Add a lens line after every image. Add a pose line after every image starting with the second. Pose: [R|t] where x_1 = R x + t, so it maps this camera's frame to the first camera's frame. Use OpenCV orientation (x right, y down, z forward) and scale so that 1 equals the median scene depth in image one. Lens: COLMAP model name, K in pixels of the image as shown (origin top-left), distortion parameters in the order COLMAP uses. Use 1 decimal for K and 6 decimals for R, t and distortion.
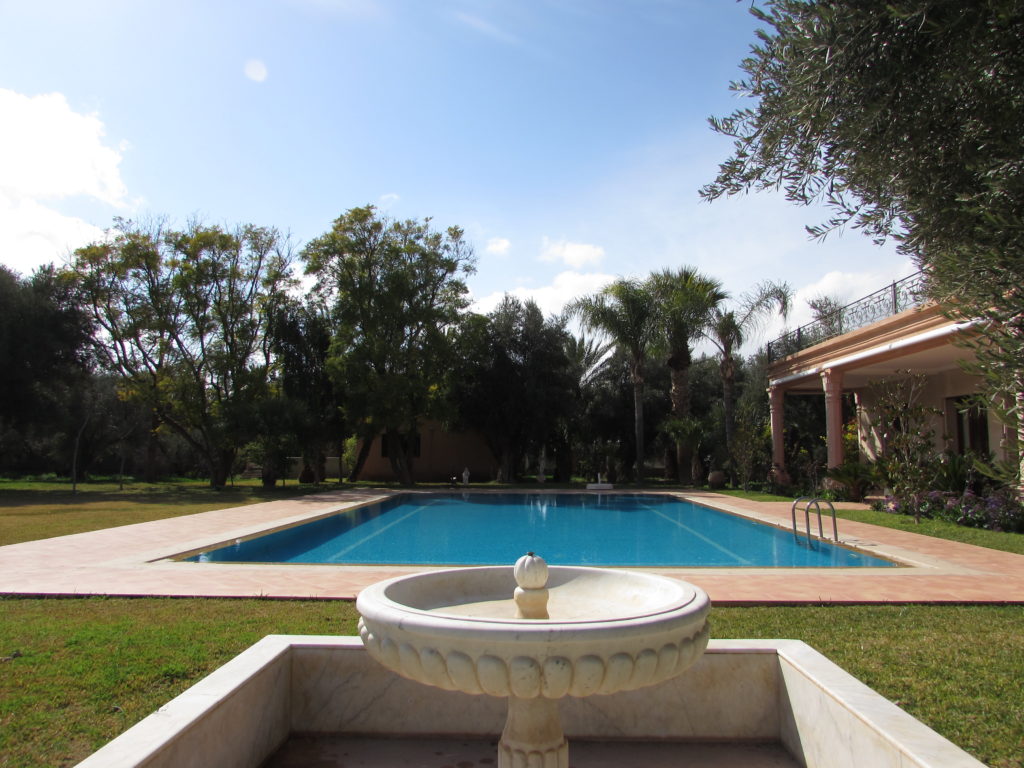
lens RADIAL K [[714.3, 0, 510.5], [0, 714.3, 383.1], [0, 0, 1]] dist [-0.031174, 0.009182]
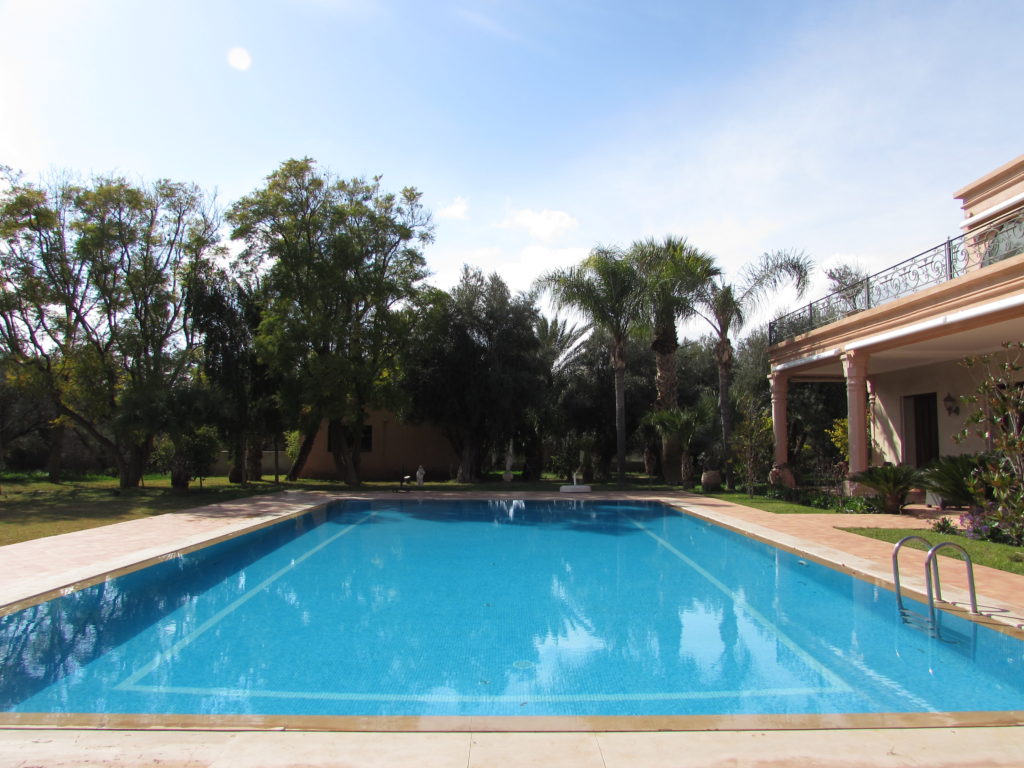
lens RADIAL K [[714.3, 0, 510.5], [0, 714.3, 383.1], [0, 0, 1]] dist [-0.031174, 0.009182]
pose [[0.999129, 0.004054, 0.041525, 0.010052], [-0.004678, 0.999878, 0.014932, 0.005536], [-0.041459, -0.015113, 0.999026, 0.132200]]
